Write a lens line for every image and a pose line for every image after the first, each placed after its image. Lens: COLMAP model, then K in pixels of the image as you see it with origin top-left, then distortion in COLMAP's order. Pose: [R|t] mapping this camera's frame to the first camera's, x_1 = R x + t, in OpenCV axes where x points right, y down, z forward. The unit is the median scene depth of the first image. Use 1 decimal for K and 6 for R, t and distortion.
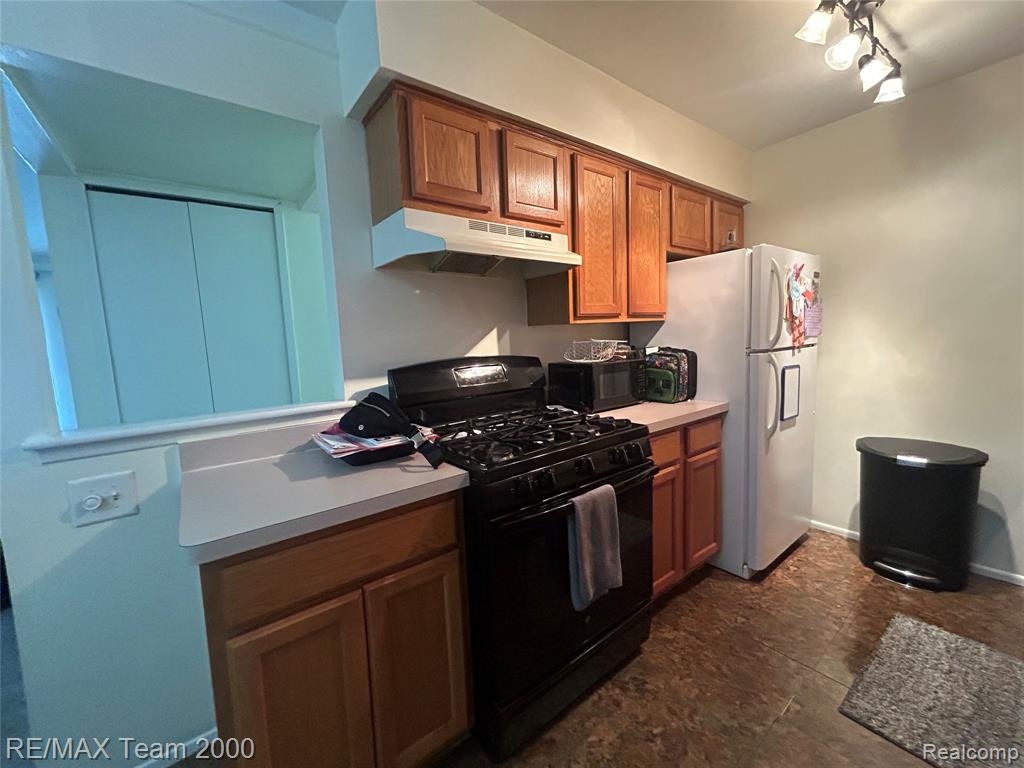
lens RADIAL K [[415.2, 0, 511.8], [0, 415.2, 380.0], [0, 0, 1]] dist [0.001336, 0.000076]
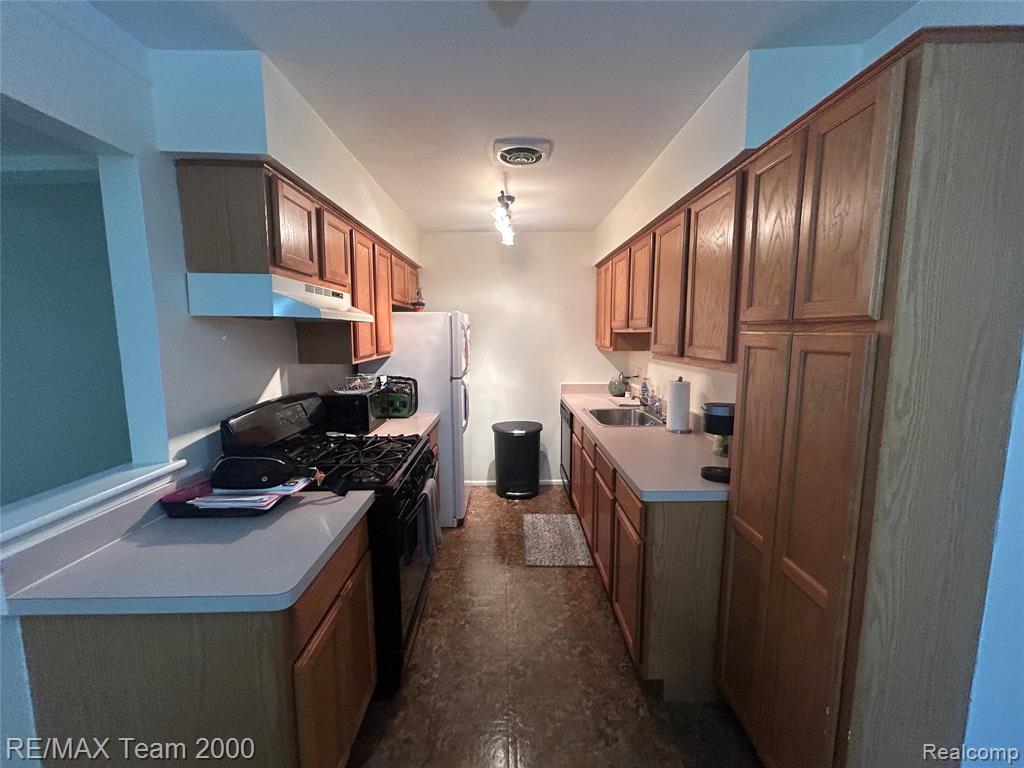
lens RADIAL K [[415.2, 0, 511.8], [0, 415.2, 380.0], [0, 0, 1]] dist [0.001336, 0.000076]
pose [[0.607433, -0.052436, 0.792638, -0.526325], [0.059353, 0.998026, 0.020538, -0.082864], [-0.792150, 0.034570, 0.609346, -0.116652]]
